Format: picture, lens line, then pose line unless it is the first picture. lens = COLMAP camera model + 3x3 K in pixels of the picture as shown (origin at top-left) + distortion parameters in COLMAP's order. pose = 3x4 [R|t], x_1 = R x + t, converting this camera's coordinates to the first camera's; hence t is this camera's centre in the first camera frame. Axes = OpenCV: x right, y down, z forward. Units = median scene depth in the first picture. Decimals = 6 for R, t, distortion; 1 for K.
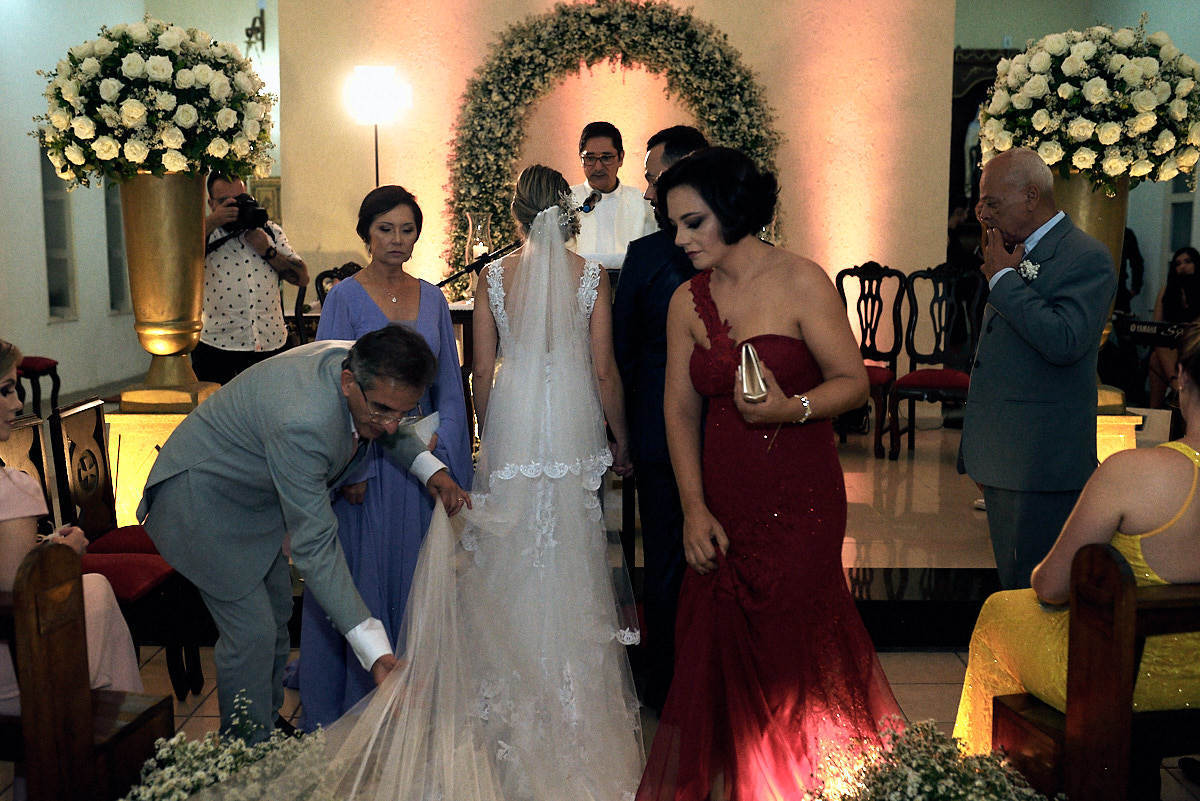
lens RADIAL K [[1198.7, 0, 600.0], [0, 1198.7, 400.5], [0, 0, 1]] dist [-0.039289, 0.005508]
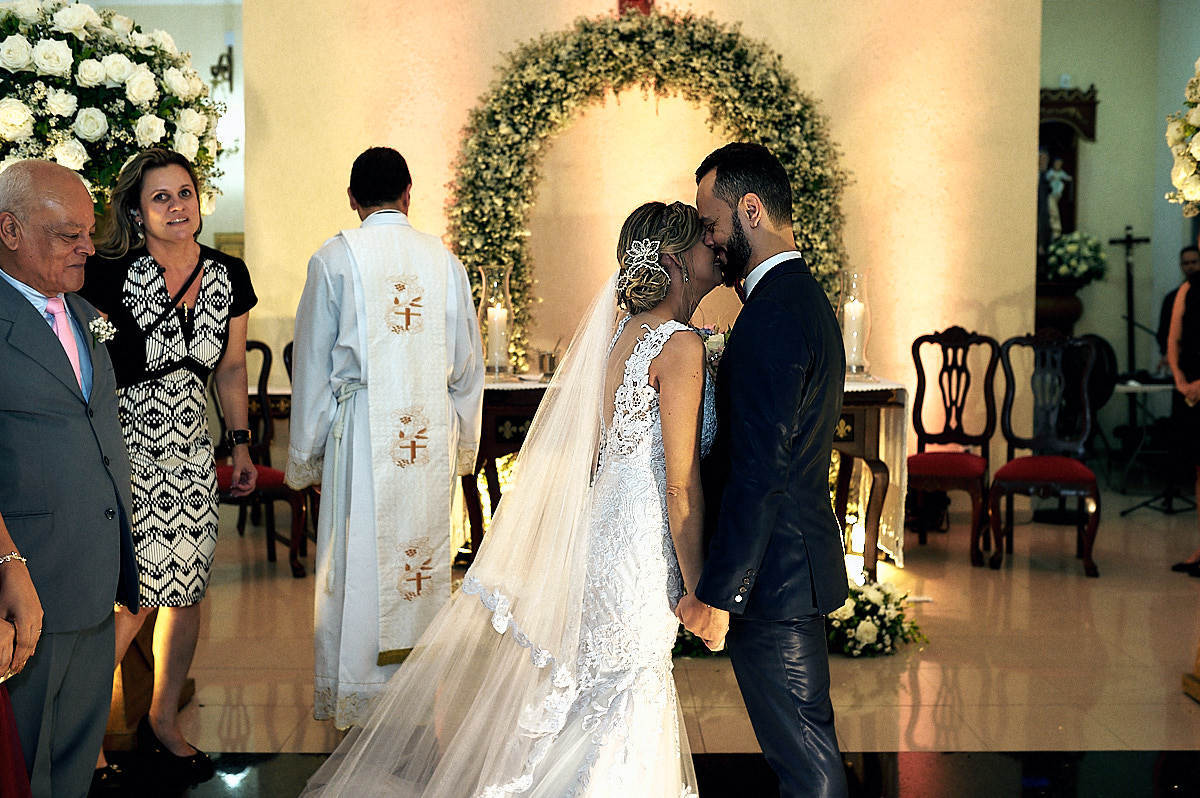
lens RADIAL K [[1200.9, 0, 600.0], [0, 1200.9, 399.0], [0, 0, 1]] dist [-0.016447, -0.006692]
pose [[0.999862, -0.003933, 0.016170, -0.035321], [0.004817, 0.998474, -0.055010, -0.021902], [-0.015929, 0.055080, 0.998355, 0.181995]]
